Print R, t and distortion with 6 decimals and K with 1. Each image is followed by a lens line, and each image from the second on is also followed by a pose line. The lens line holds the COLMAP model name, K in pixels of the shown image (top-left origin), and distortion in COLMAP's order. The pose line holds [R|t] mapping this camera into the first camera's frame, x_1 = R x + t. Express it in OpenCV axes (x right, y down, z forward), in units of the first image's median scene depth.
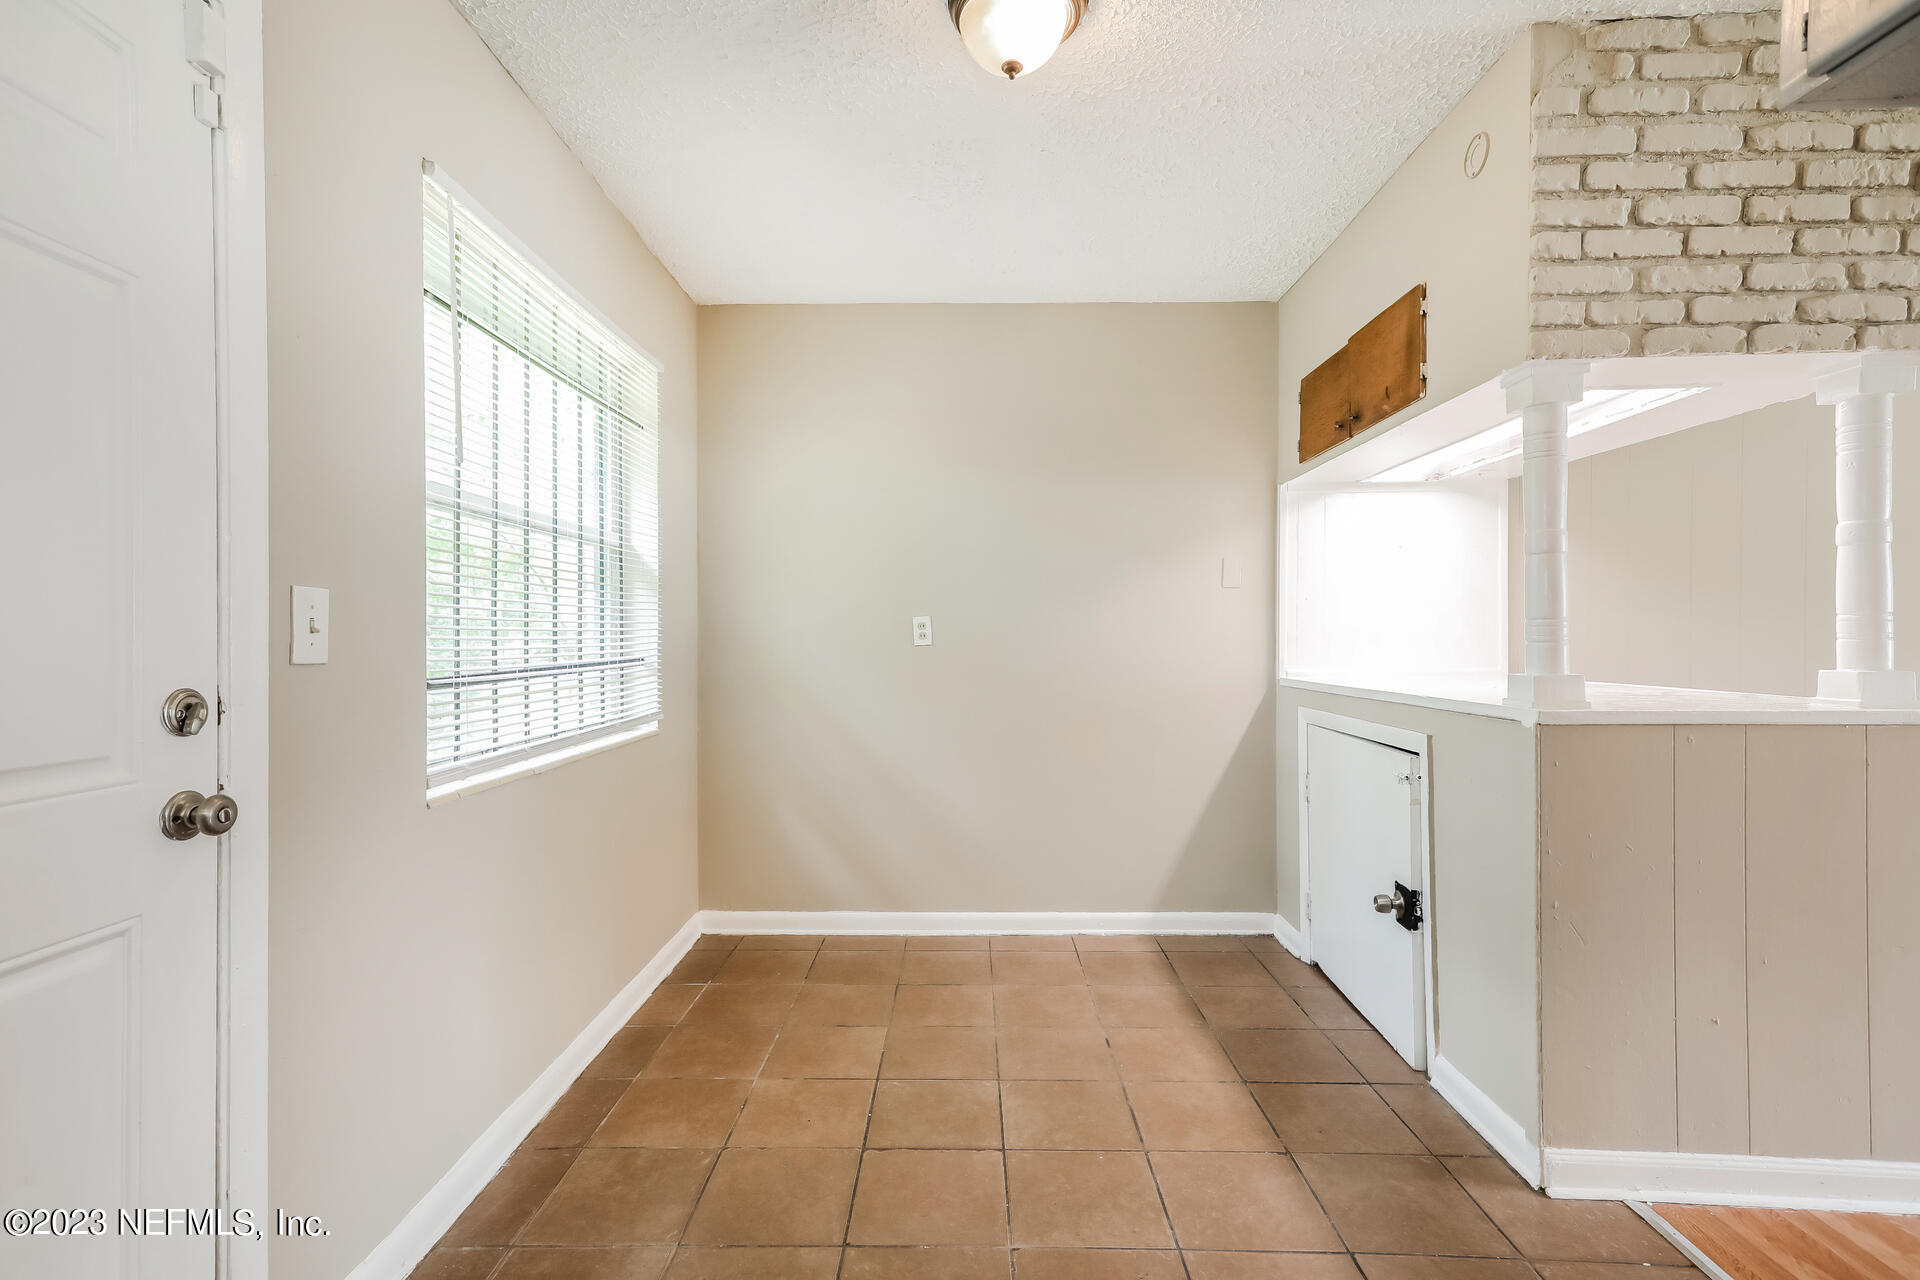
lens RADIAL K [[918.7, 0, 900.7], [0, 918.7, 636.7], [0, 0, 1]] dist [0.021333, 0.000304]
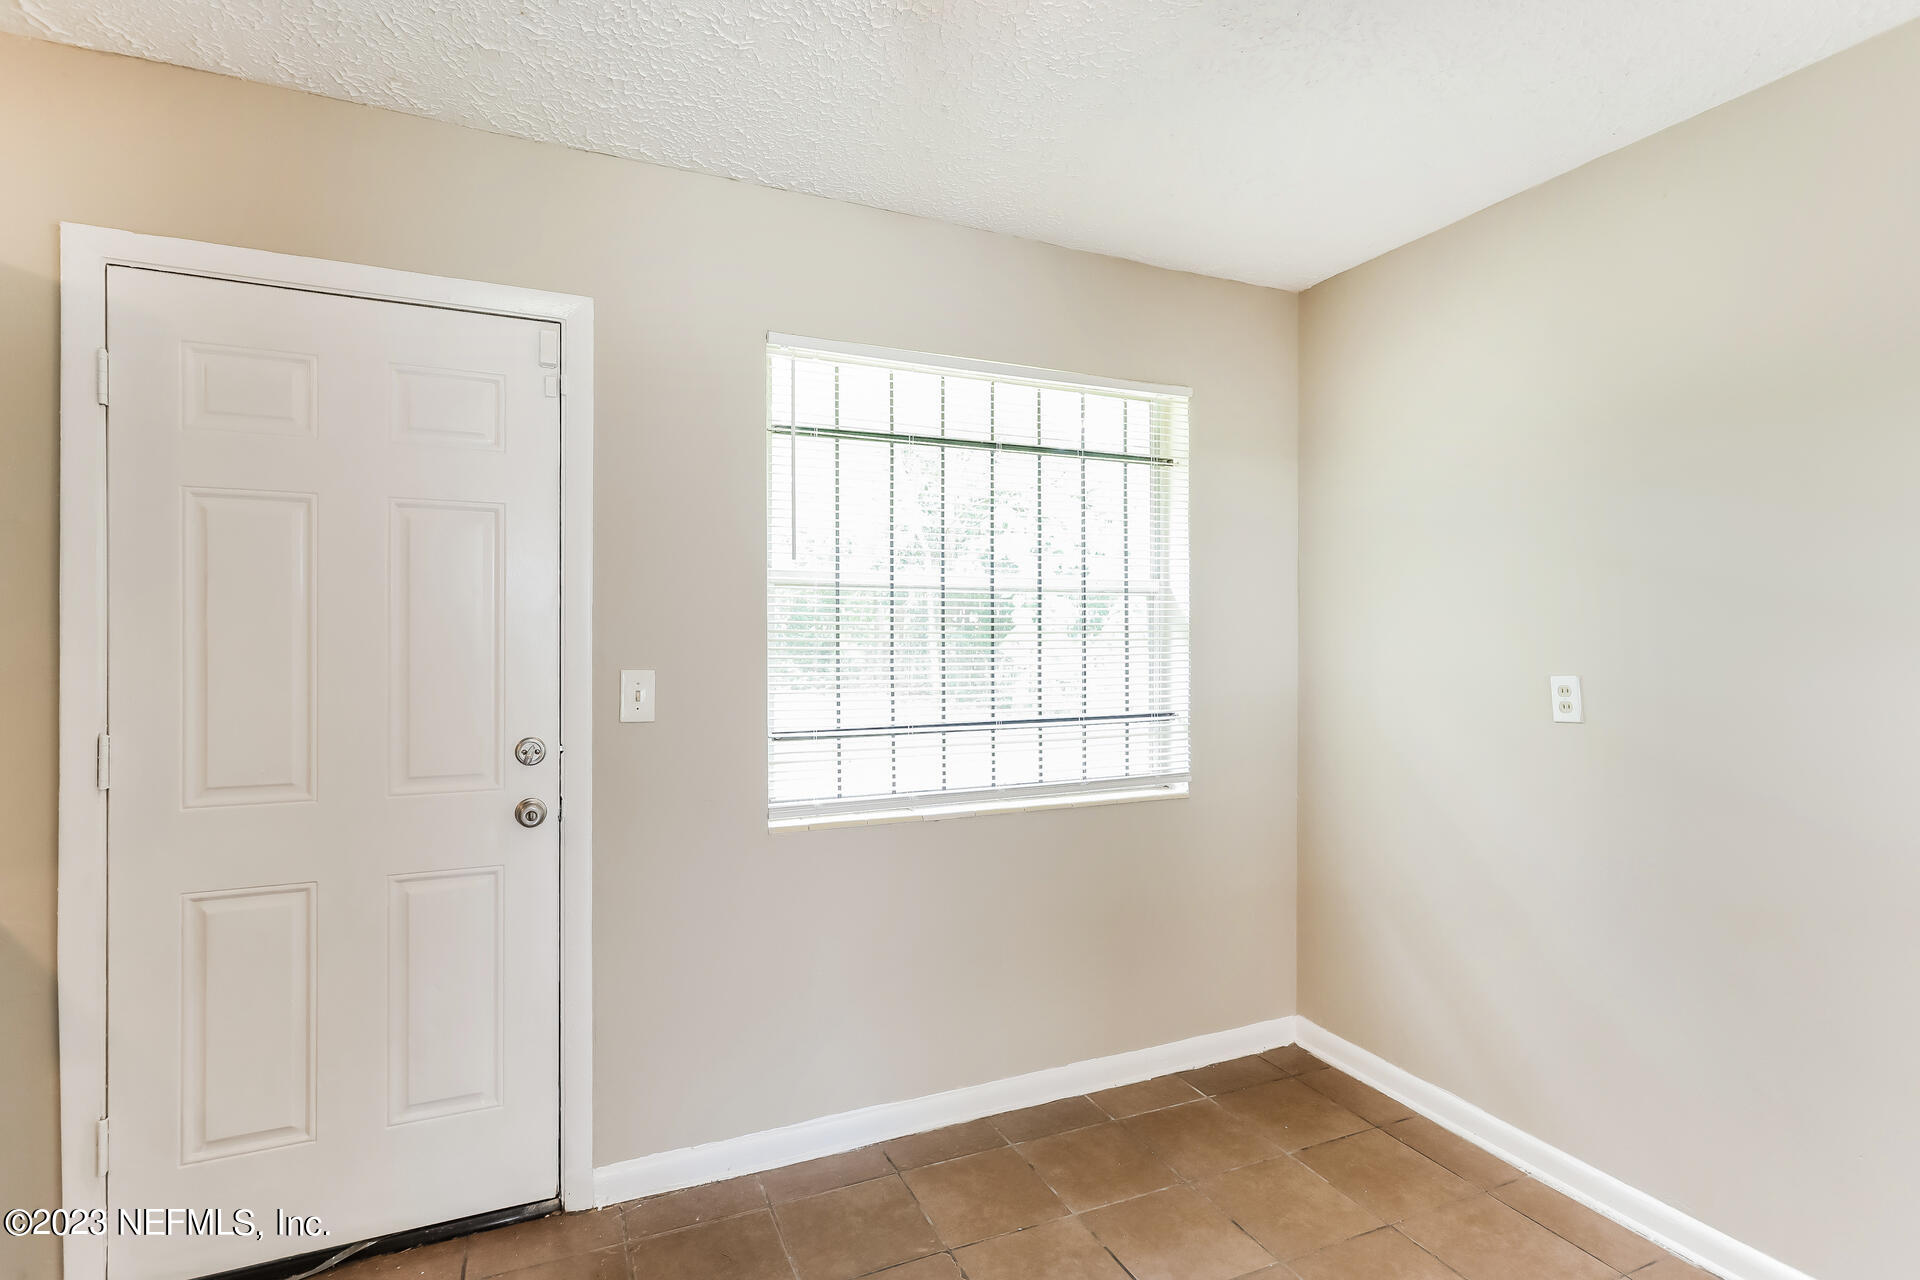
lens RADIAL K [[918.7, 0, 955.3], [0, 918.7, 633.5], [0, 0, 1]] dist [0.021333, 0.000304]
pose [[0.445620, 0.000639, -0.895222, 0.538130], [-0.001564, 0.999999, -0.000065, -0.066865], [0.895221, 0.001429, 0.445621, 0.468945]]
